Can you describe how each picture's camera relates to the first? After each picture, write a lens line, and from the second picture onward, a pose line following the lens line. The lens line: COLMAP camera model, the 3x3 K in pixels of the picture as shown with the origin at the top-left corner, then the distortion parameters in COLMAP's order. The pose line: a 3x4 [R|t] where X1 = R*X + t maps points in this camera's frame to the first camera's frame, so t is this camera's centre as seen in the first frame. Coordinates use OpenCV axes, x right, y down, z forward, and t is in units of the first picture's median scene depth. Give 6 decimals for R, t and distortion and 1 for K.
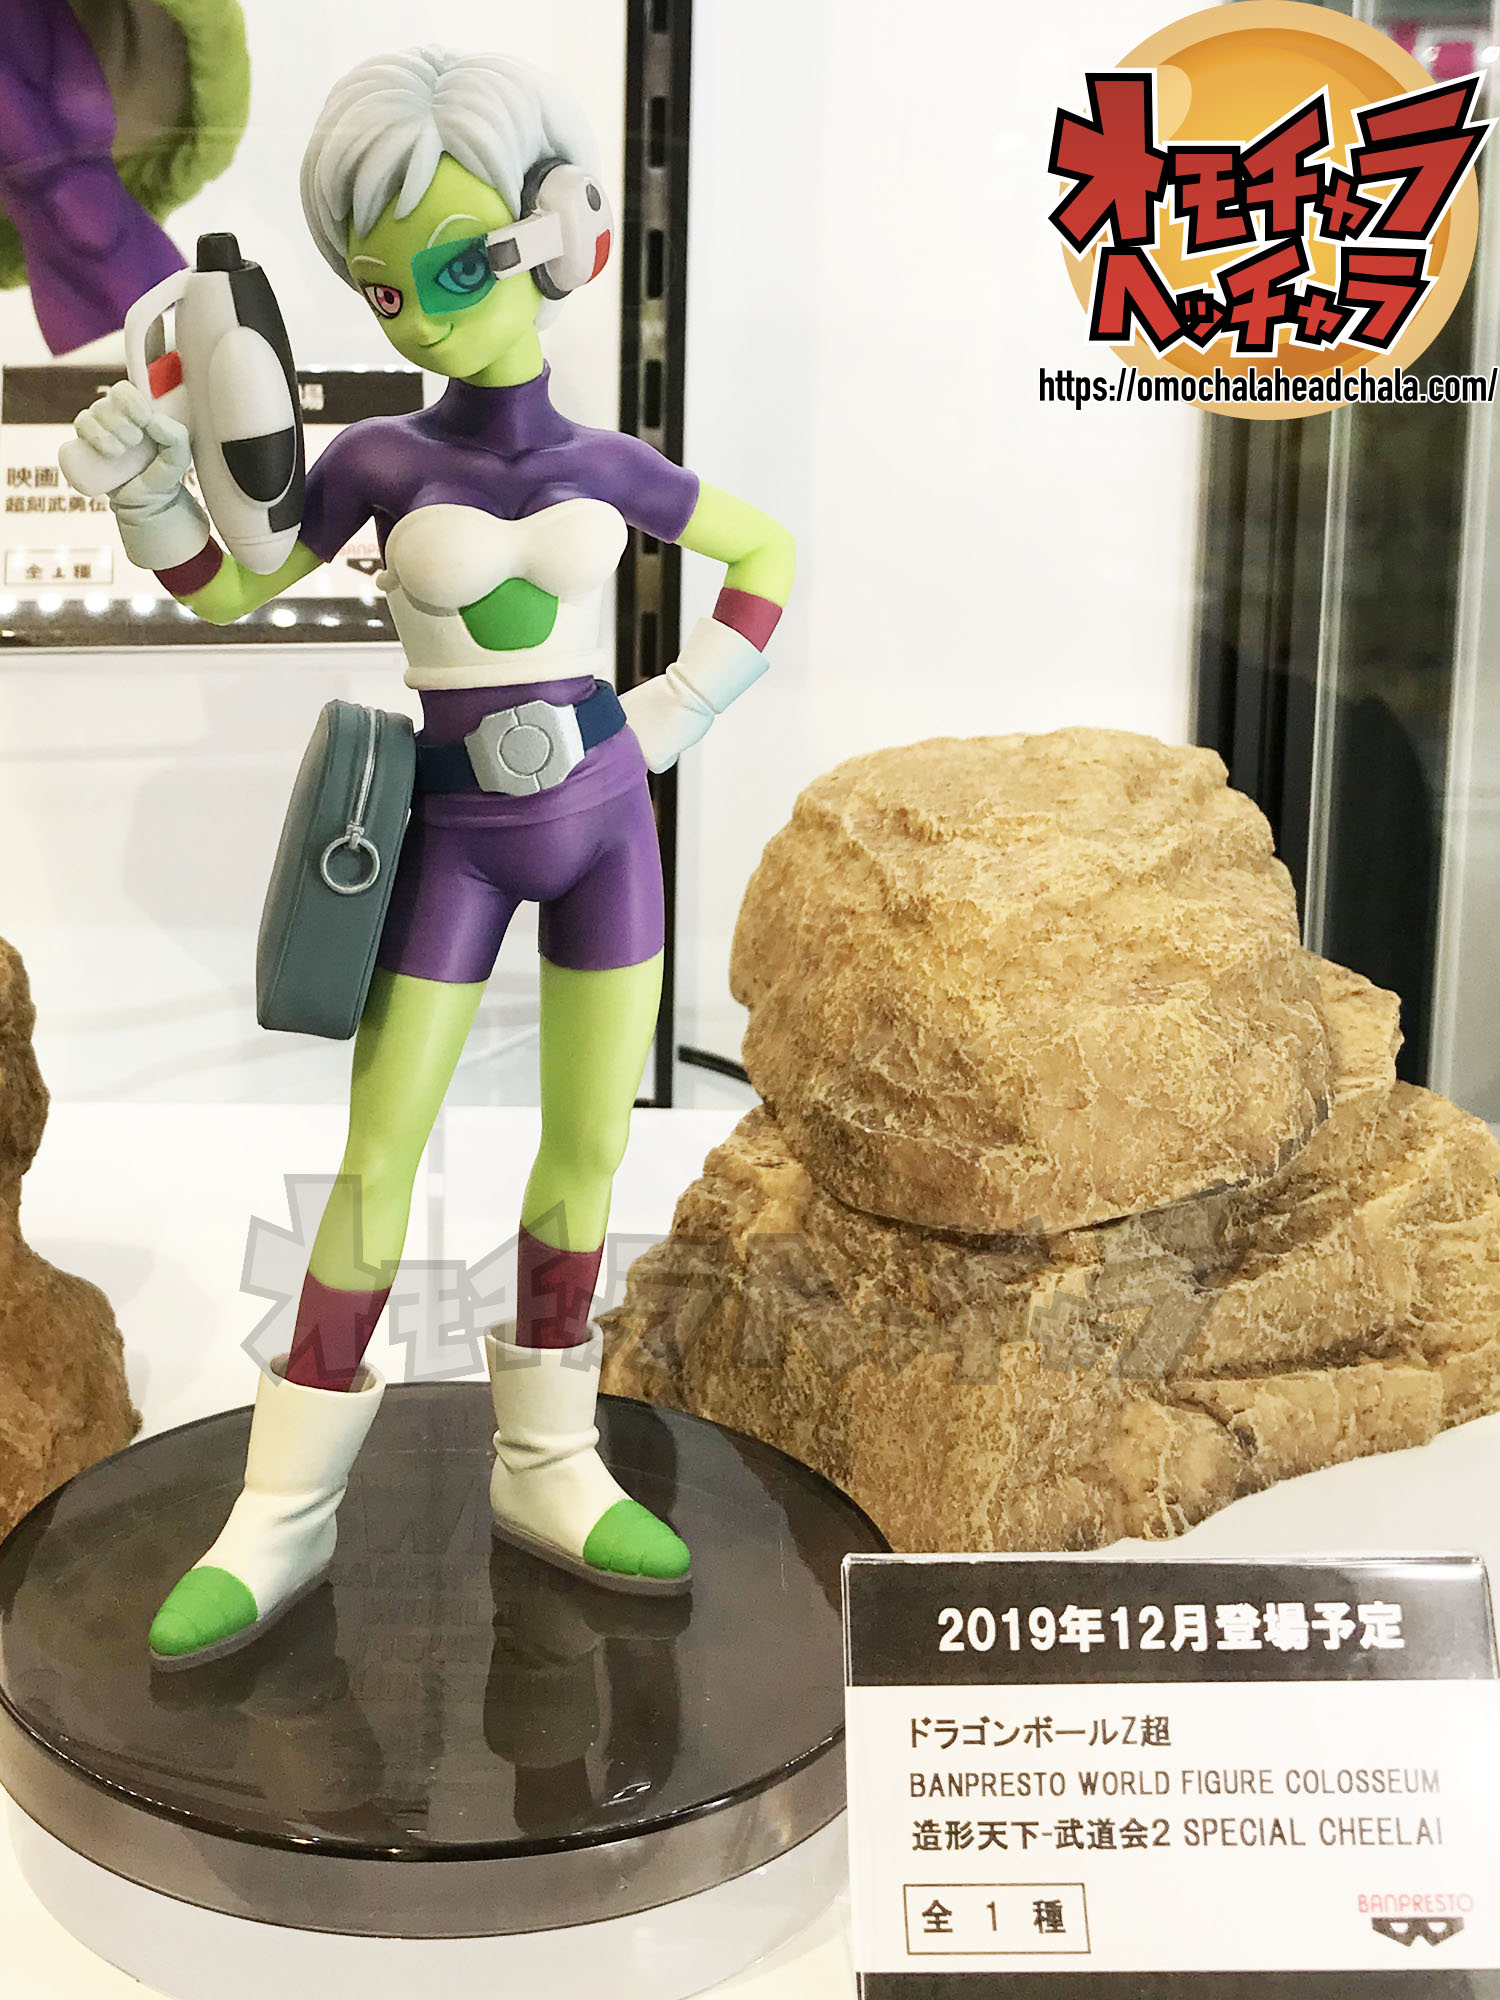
lens RADIAL K [[2463.3, 0, 595.8], [0, 2463.3, 657.9], [0, 0, 1]] dist [0.124569, -0.486563]
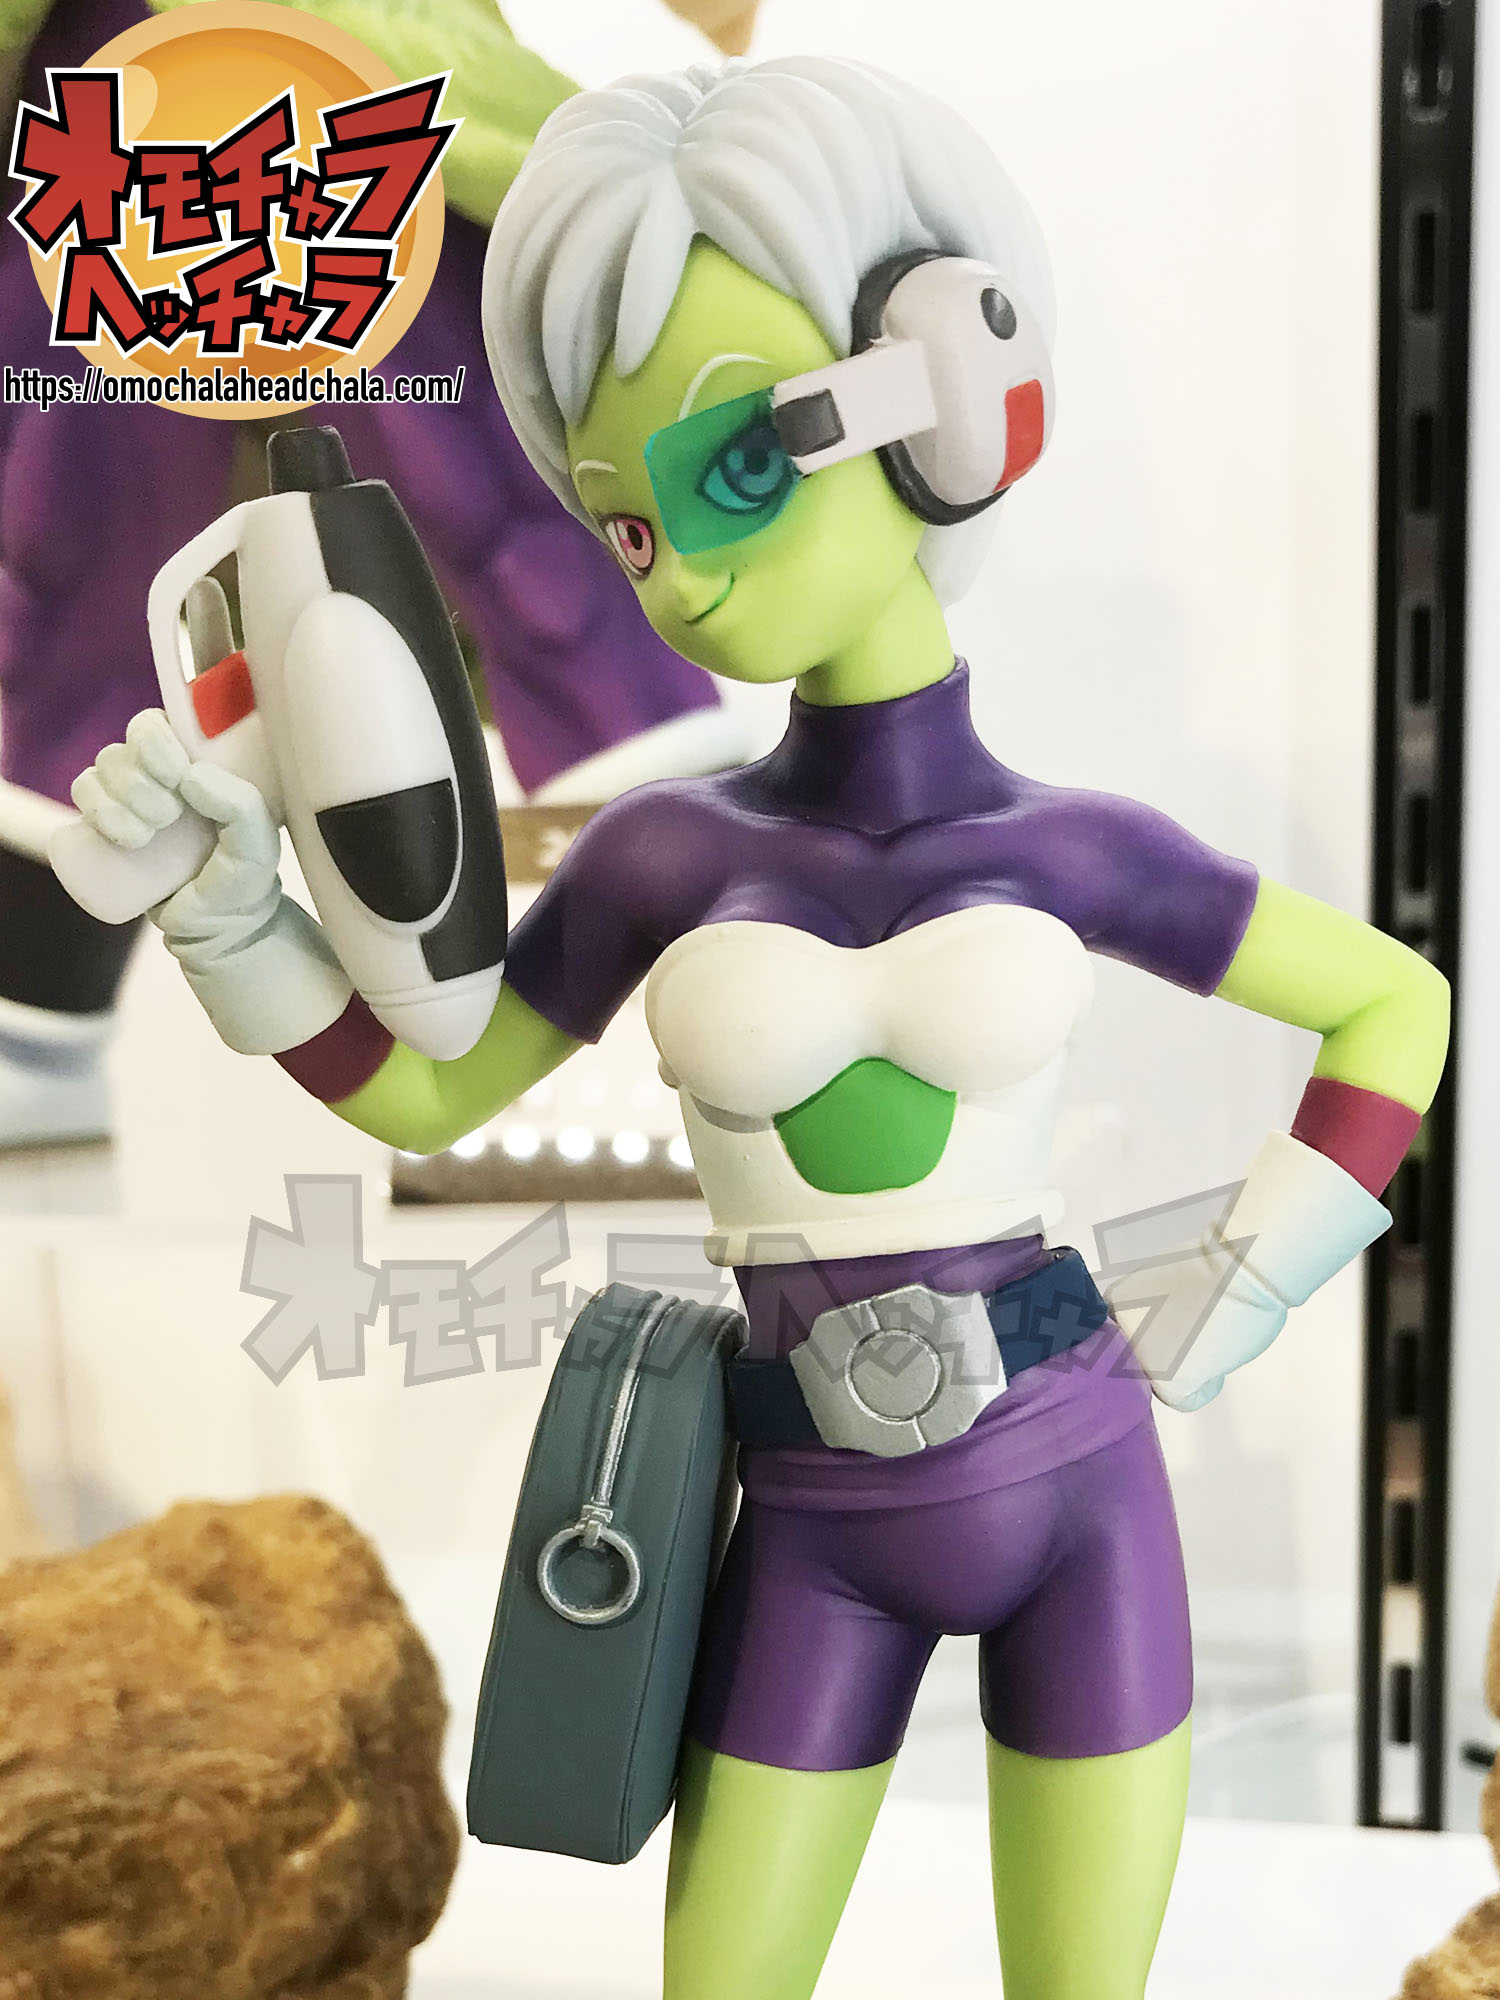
lens RADIAL K [[2629.0, 0, 912.6], [0, 2629.0, 1471.1], [0, 0, 1]] dist [0.097079, -0.327810]
pose [[0.974129, 0.013899, -0.225564, 0.083262], [0.006162, 0.996102, 0.087989, 0.005597], [0.225907, -0.087103, 0.970247, 0.328802]]
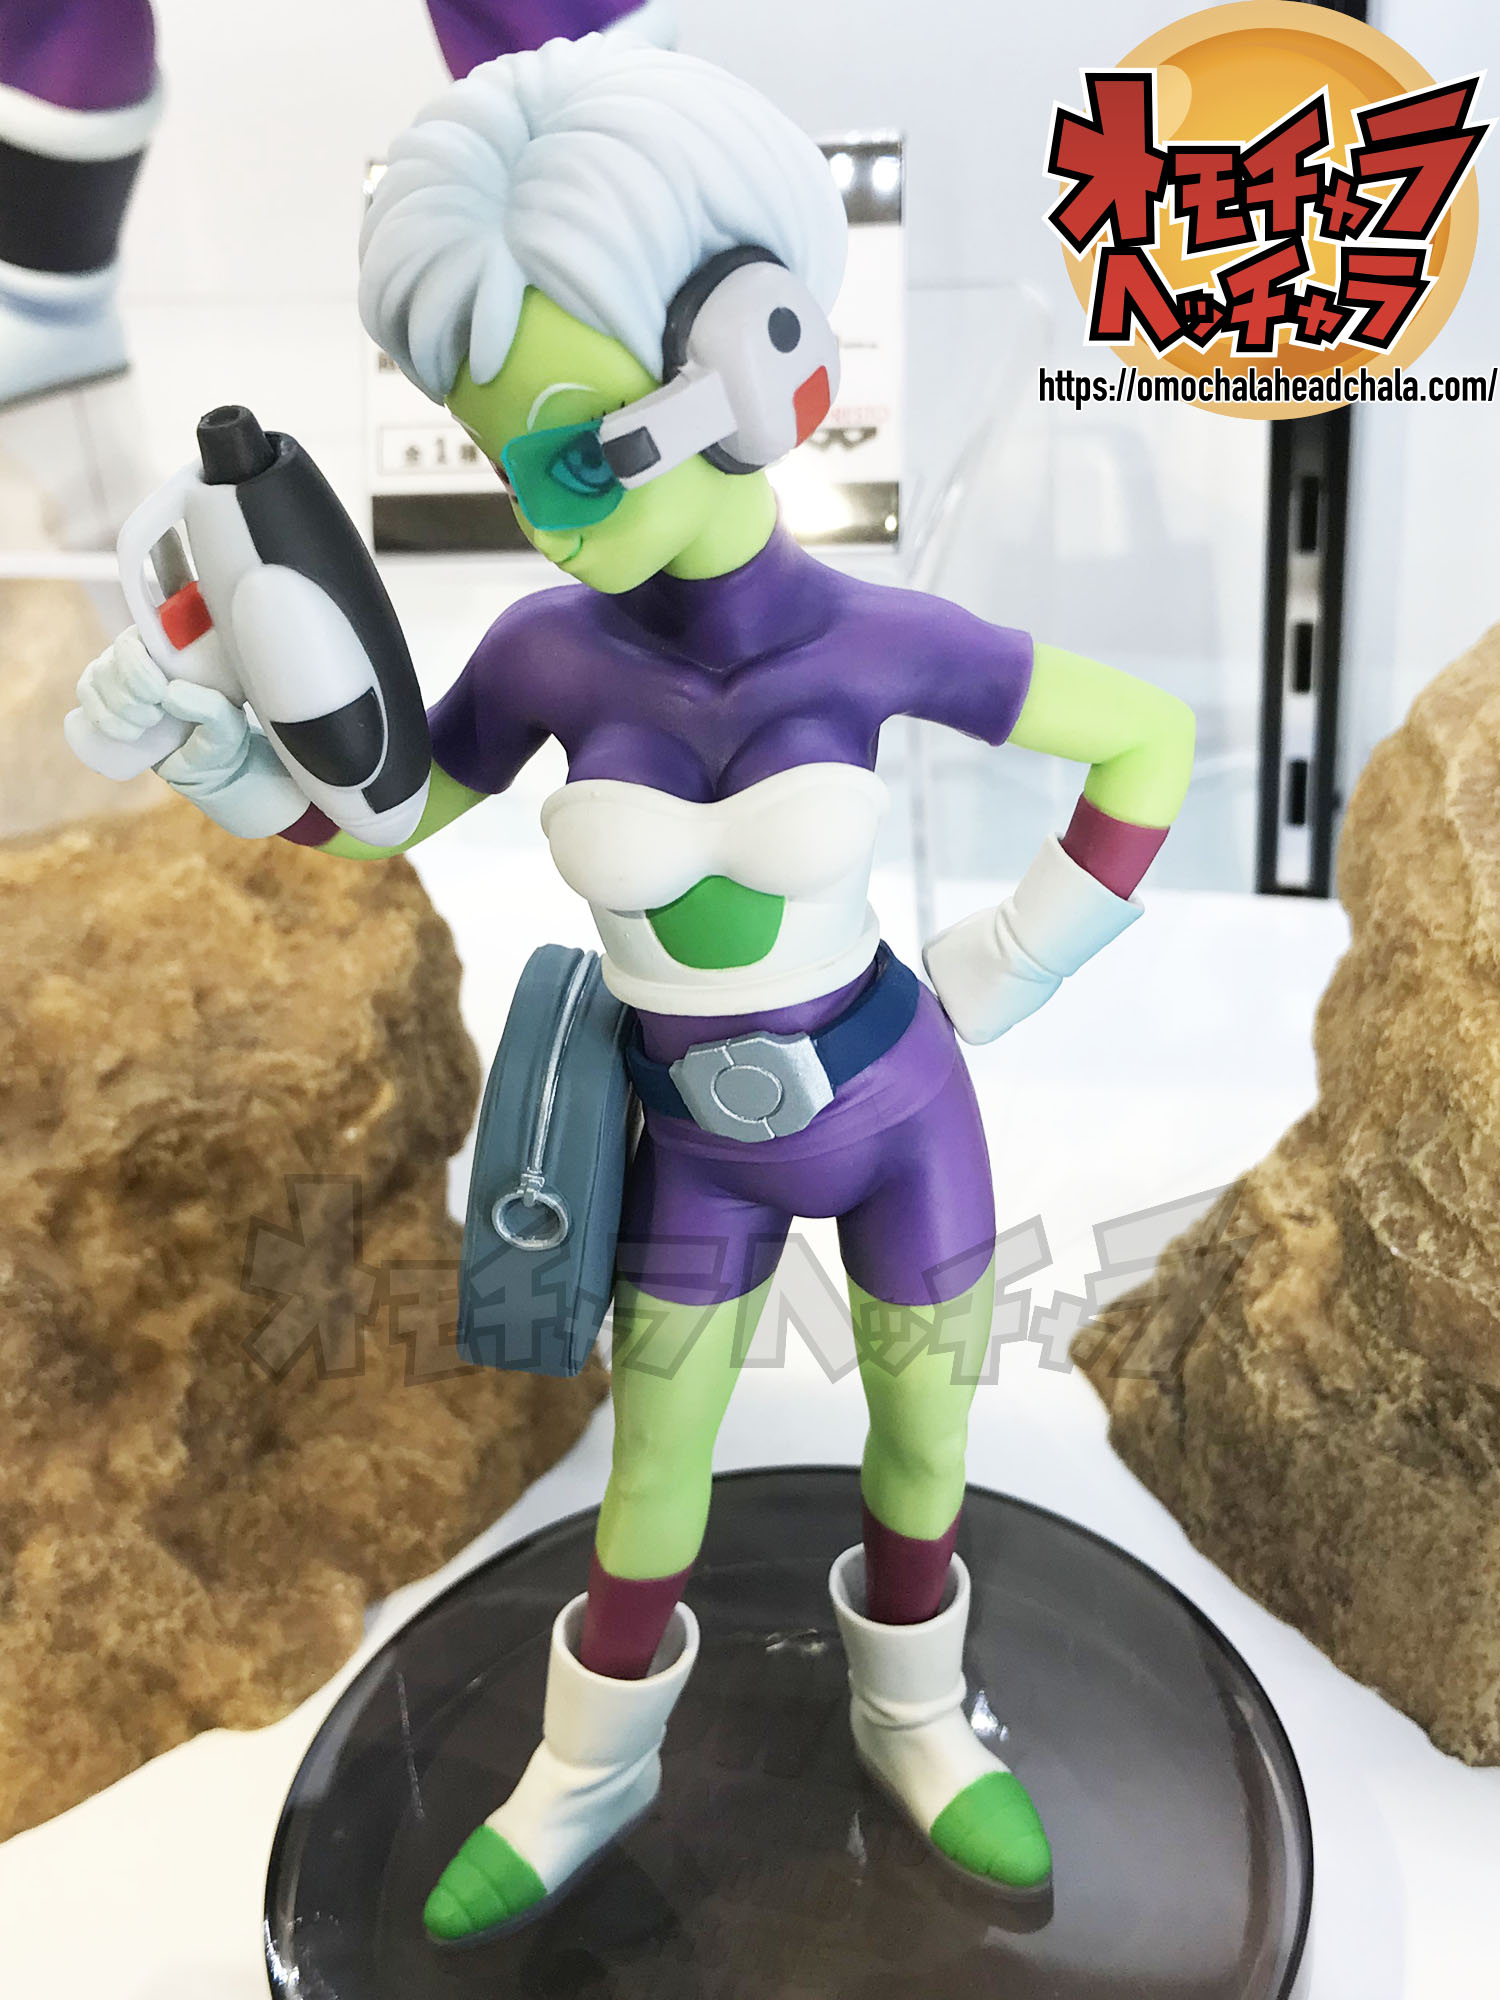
lens RADIAL K [[2451.0, 0, 808.0], [0, 2451.0, 1041.7], [0, 0, 1]] dist [0.181007, -0.696085]
pose [[0.961414, 0.071773, -0.265577, 0.138415], [0.045420, 0.910708, 0.410546, -0.210057], [0.271329, -0.406768, 0.872307, 0.290666]]
